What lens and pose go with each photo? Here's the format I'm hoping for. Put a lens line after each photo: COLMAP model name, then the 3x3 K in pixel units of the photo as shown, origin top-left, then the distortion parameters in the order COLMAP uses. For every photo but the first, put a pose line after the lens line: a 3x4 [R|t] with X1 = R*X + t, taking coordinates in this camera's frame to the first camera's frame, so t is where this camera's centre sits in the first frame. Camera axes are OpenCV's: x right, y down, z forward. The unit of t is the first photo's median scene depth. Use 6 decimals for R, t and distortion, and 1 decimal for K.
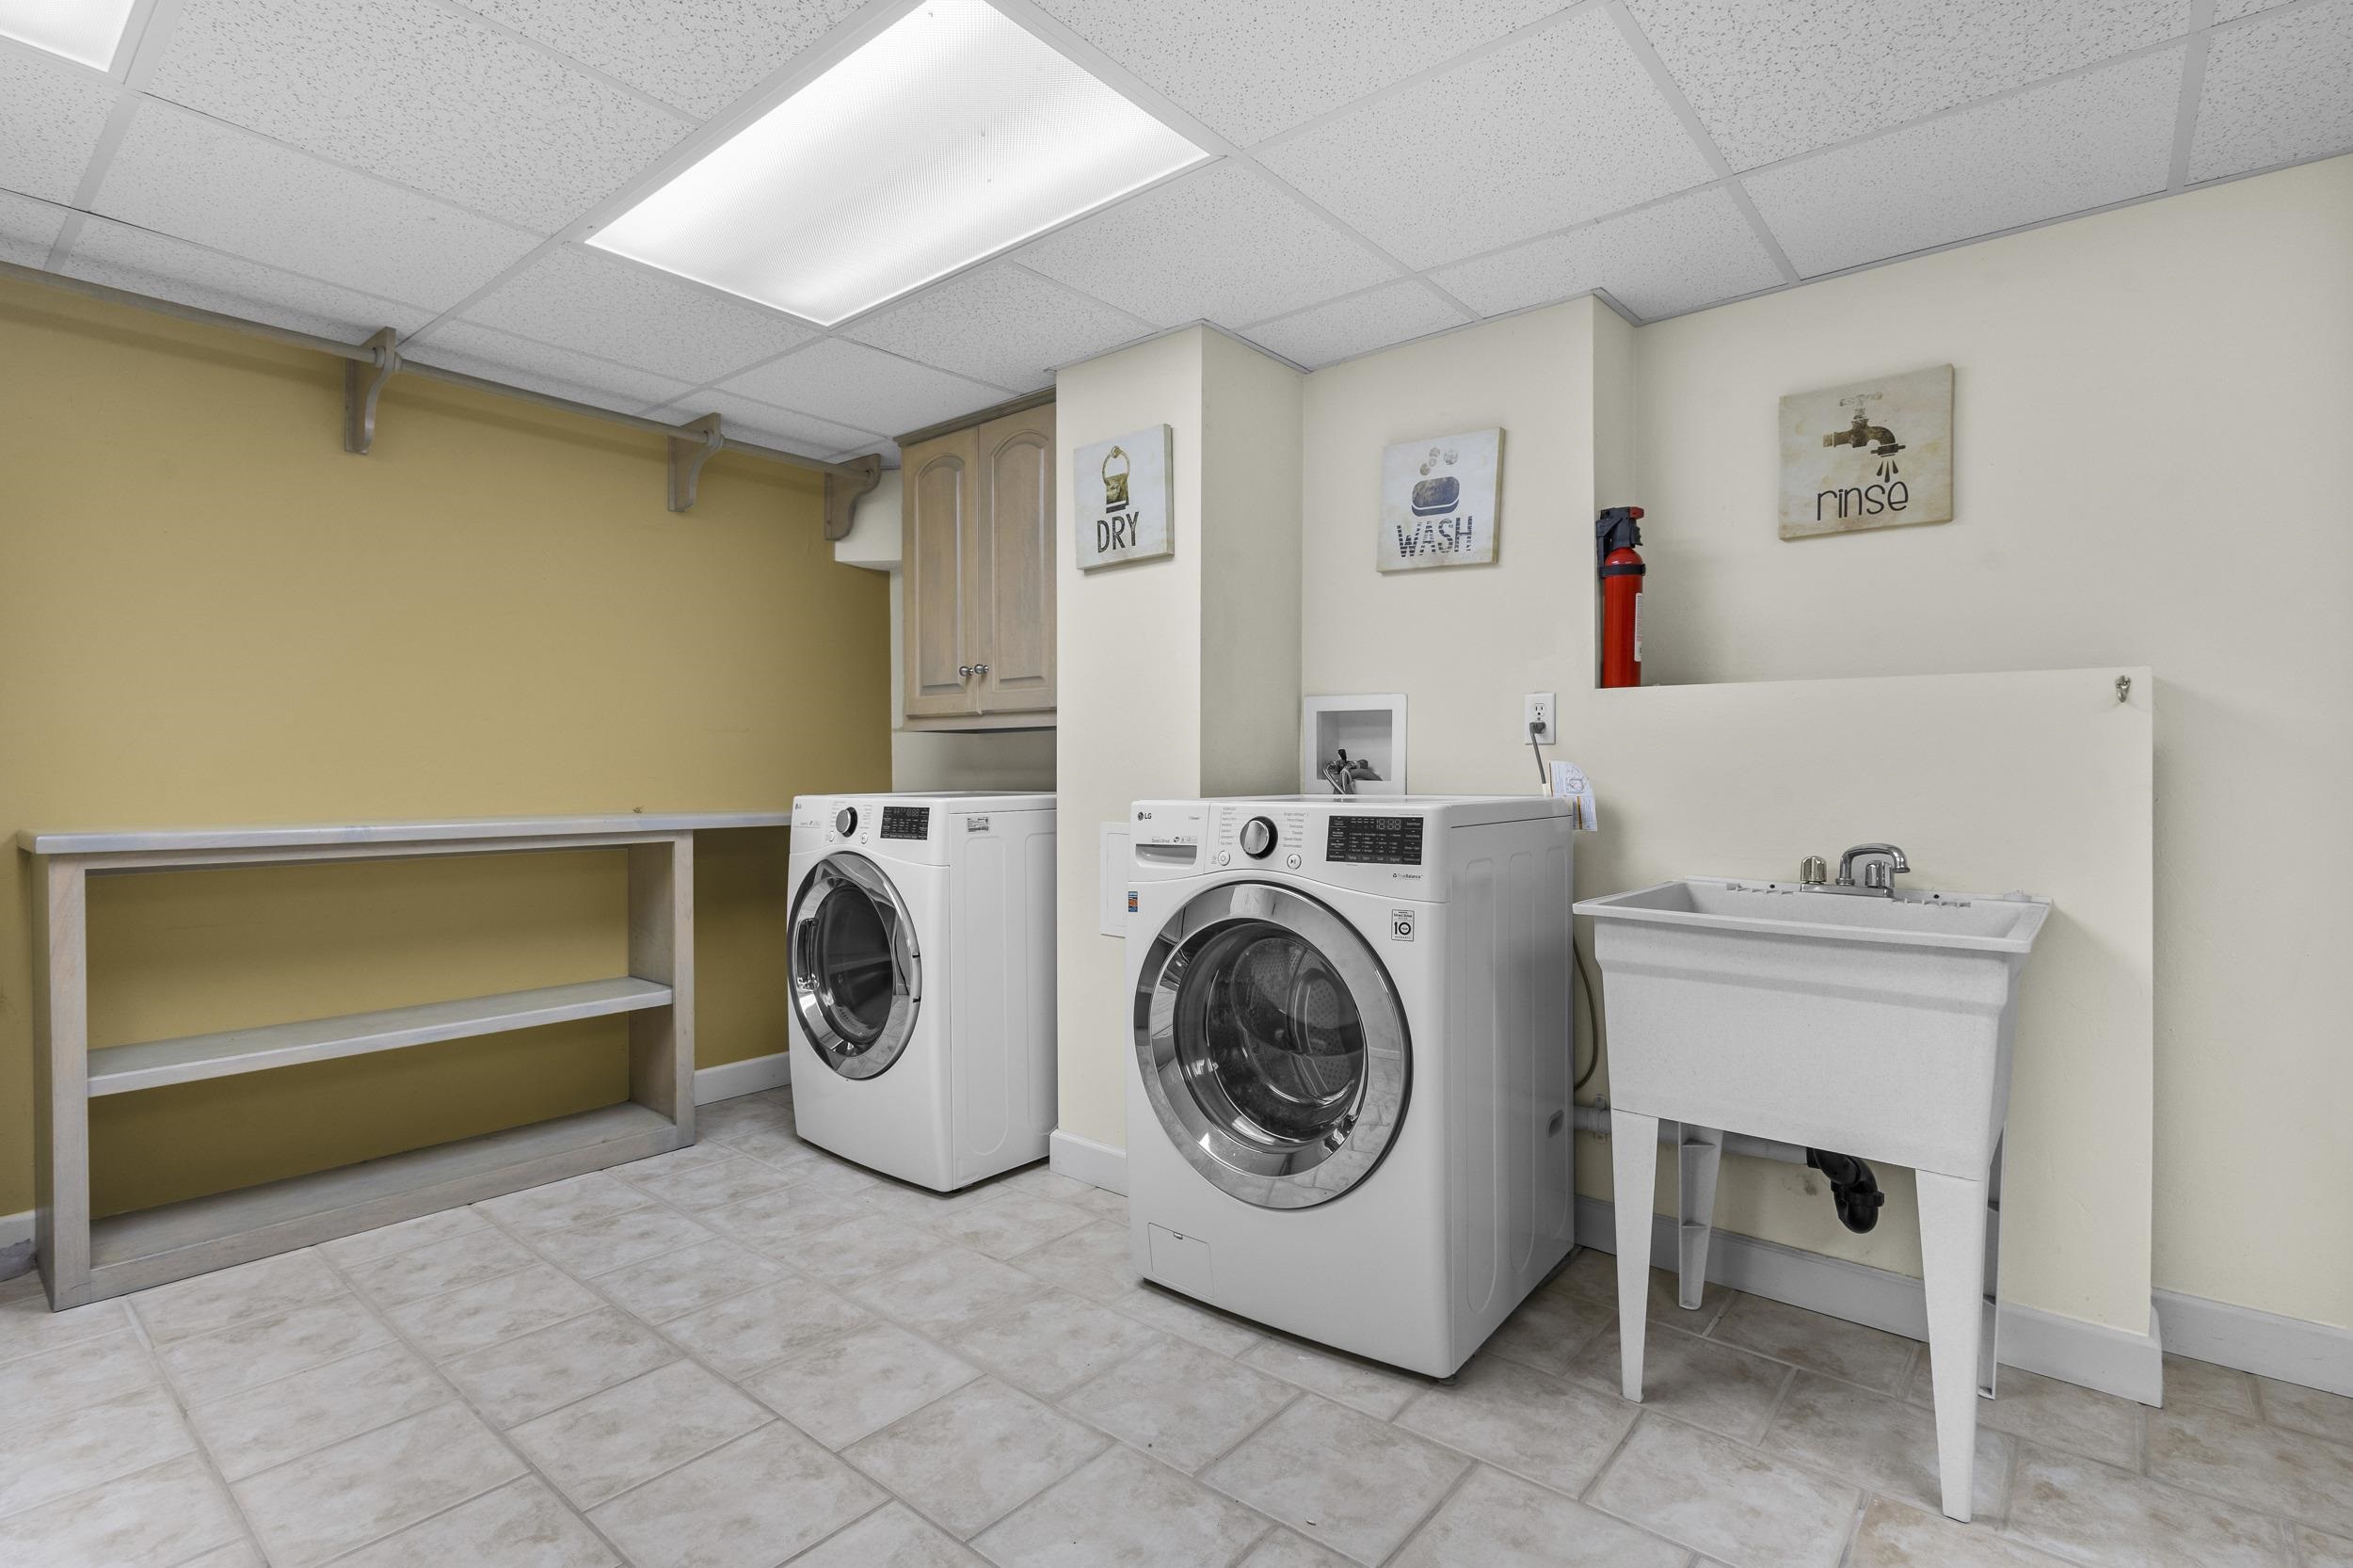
lens RADIAL K [[1093.4, 0, 1178.3], [0, 1093.4, 783.4], [0, 0, 1]] dist [0.005037, -0.002092]
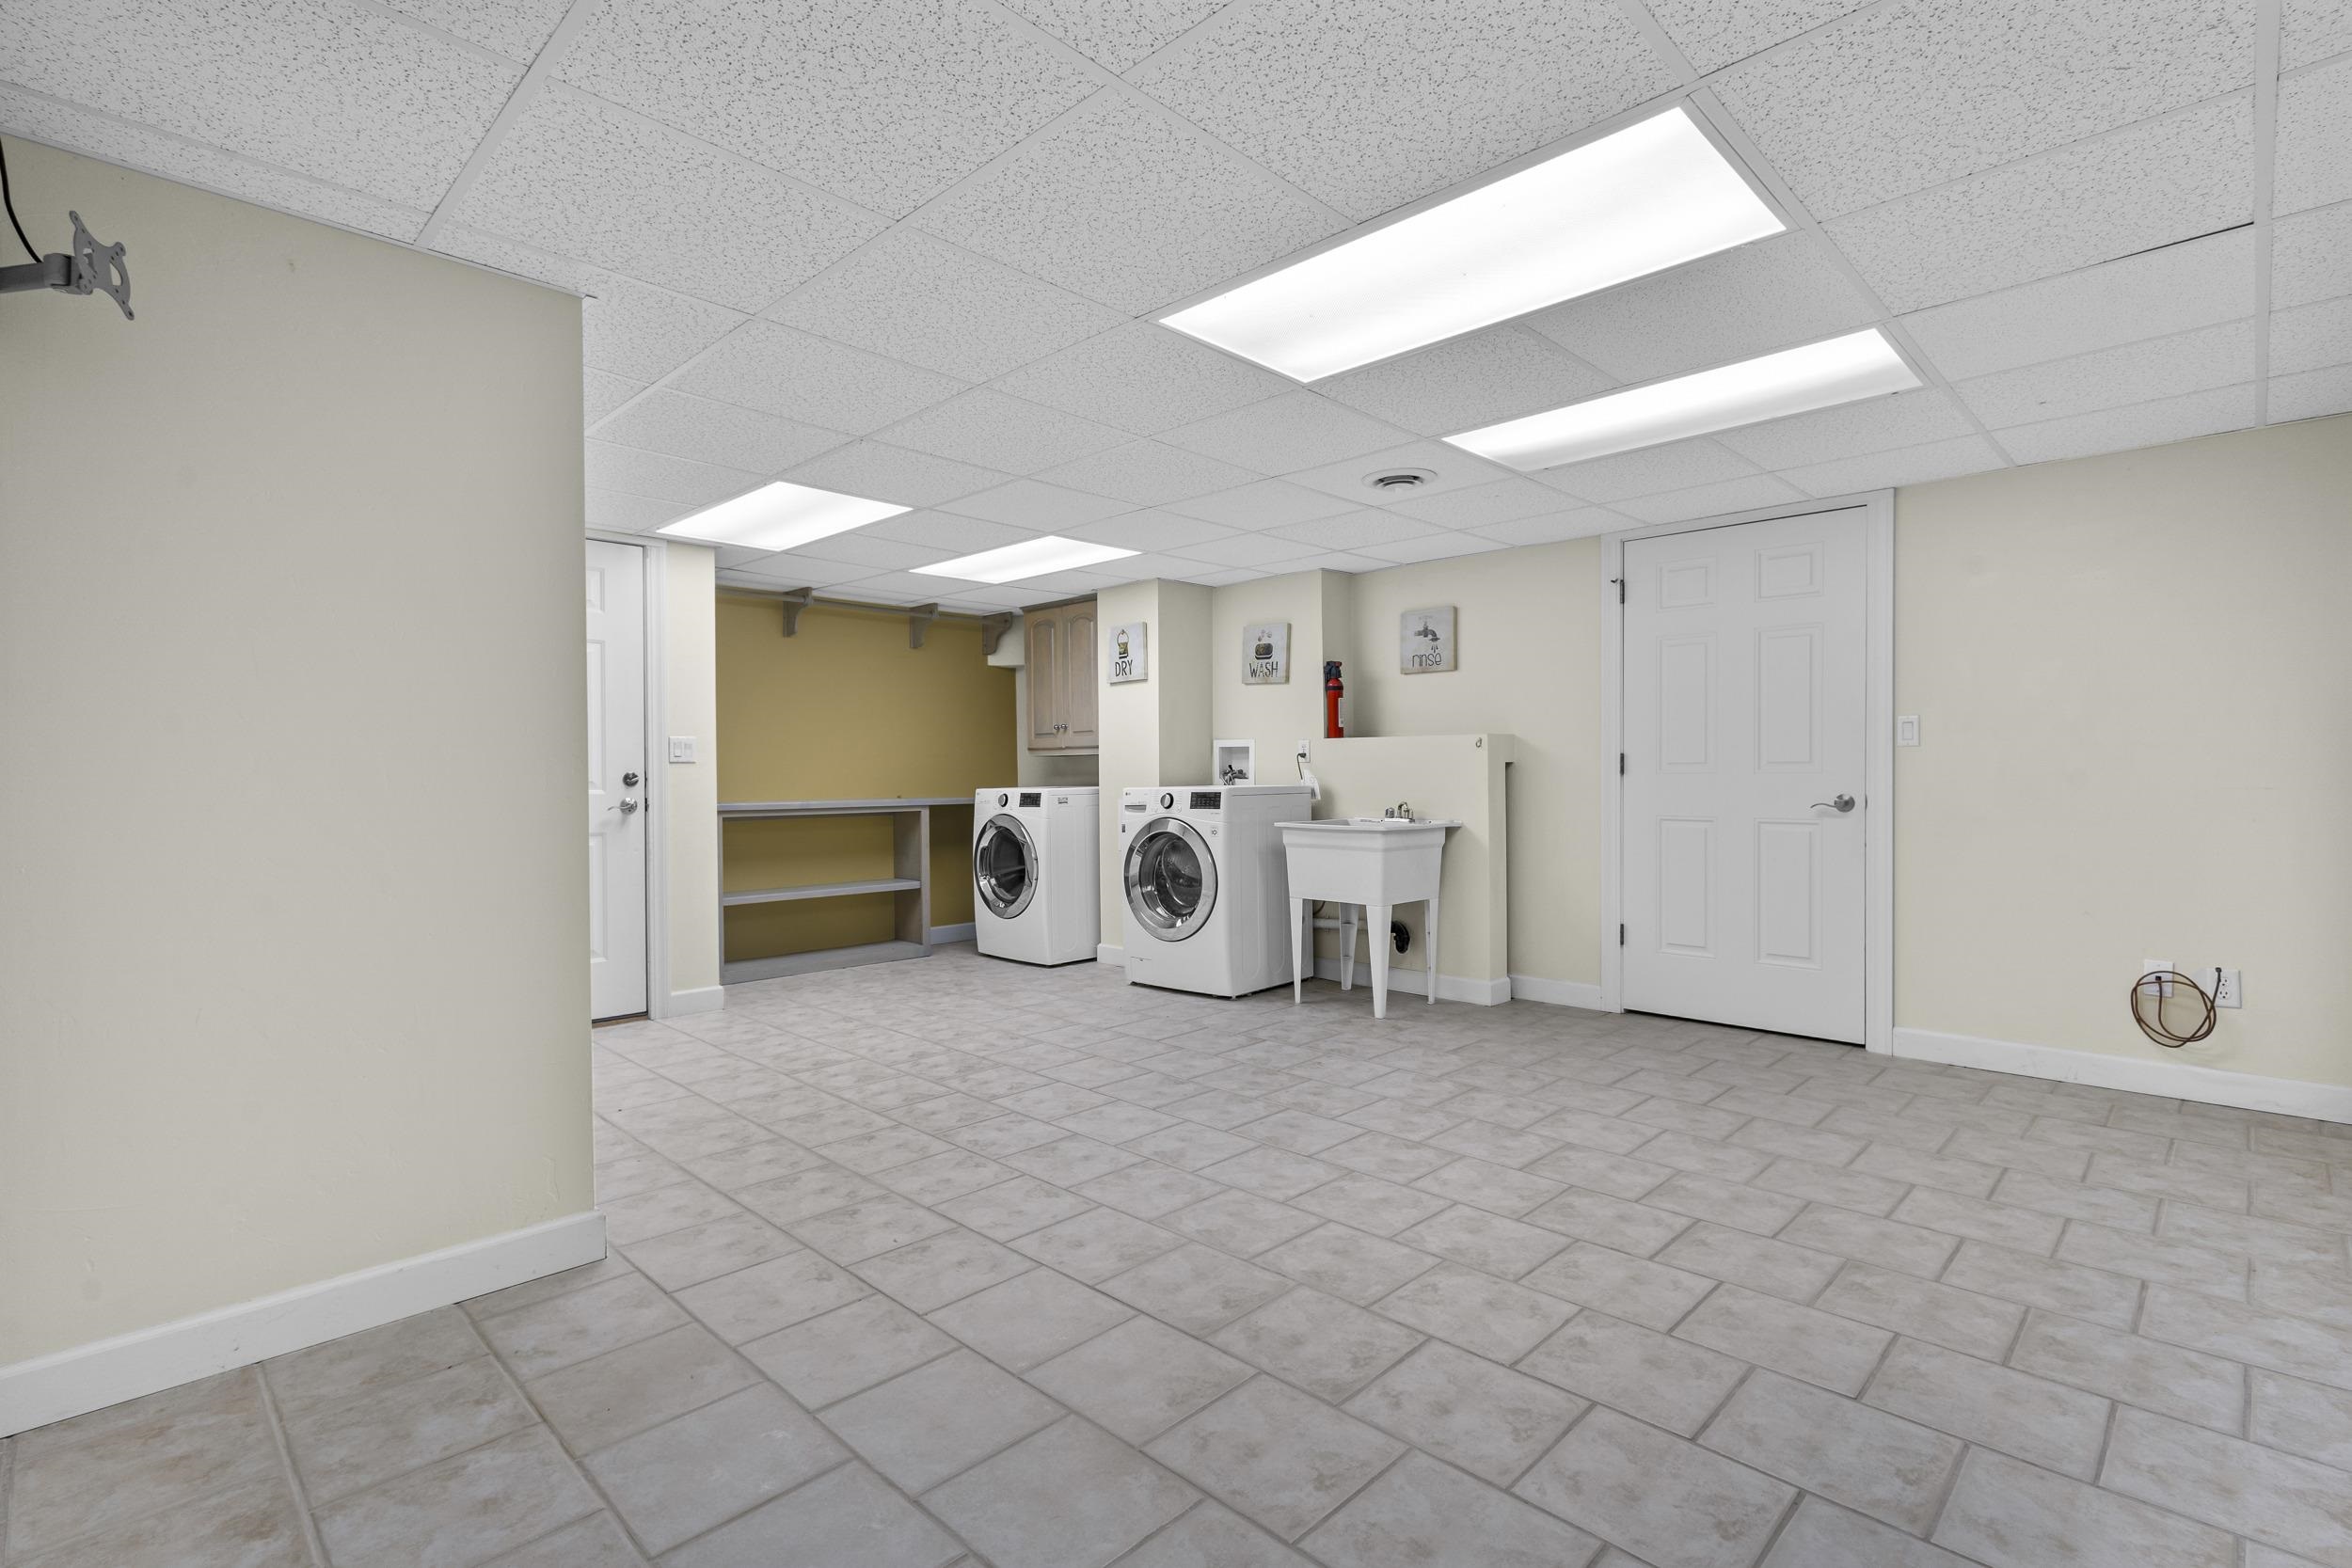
lens RADIAL K [[1092.8, 0, 1176.1], [0, 1092.8, 781.6], [0, 0, 1]] dist [0.005037, -0.002092]
pose [[0.996497, -0.008687, -0.083178, 0.228403], [0.008513, 0.999961, -0.002449, 0.007015], [0.083196, 0.001733, 0.996532, -1.180346]]
